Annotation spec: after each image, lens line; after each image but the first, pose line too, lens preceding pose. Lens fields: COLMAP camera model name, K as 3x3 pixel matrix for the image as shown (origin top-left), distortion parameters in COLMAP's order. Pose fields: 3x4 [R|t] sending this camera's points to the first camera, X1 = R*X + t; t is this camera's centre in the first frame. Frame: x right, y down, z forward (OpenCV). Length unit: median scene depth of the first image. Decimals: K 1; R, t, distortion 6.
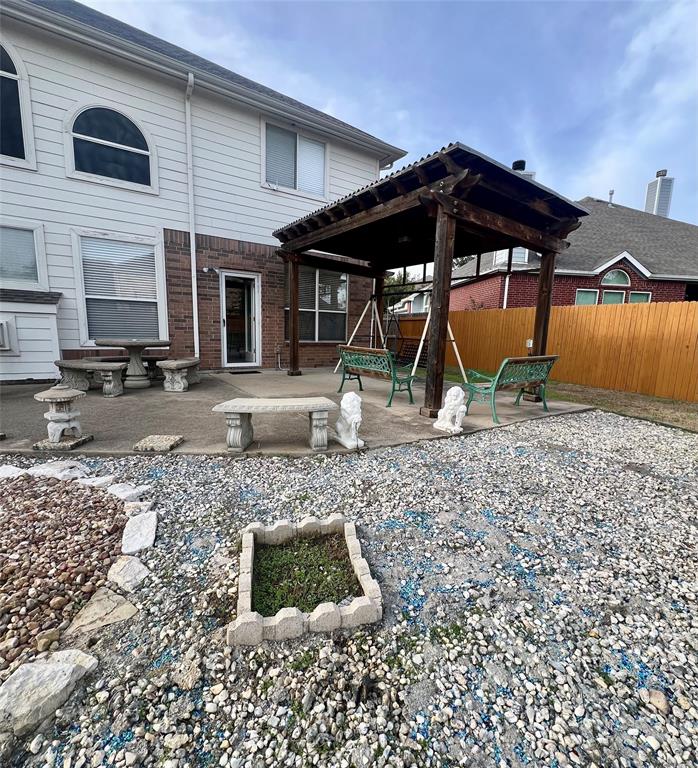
lens RADIAL K [[368.6, 0, 348.7], [0, 368.6, 386.3], [0, 0, 1]] dist [-0.000603, 0.000245]
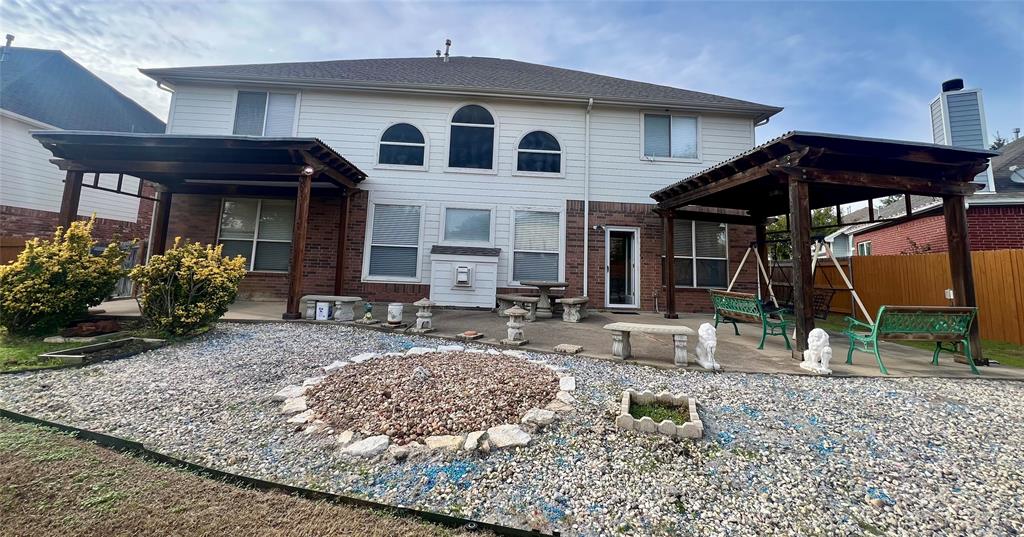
lens RADIAL K [[376.7, 0, 519.8], [0, 376.7, 223.2], [0, 0, 1]] dist [-0.000261, 0.000068]
pose [[0.857119, -0.058893, -0.511741, 0.066822], [-0.089780, 0.961158, -0.260988, 0.038775], [0.507235, 0.269642, 0.818539, -0.245634]]
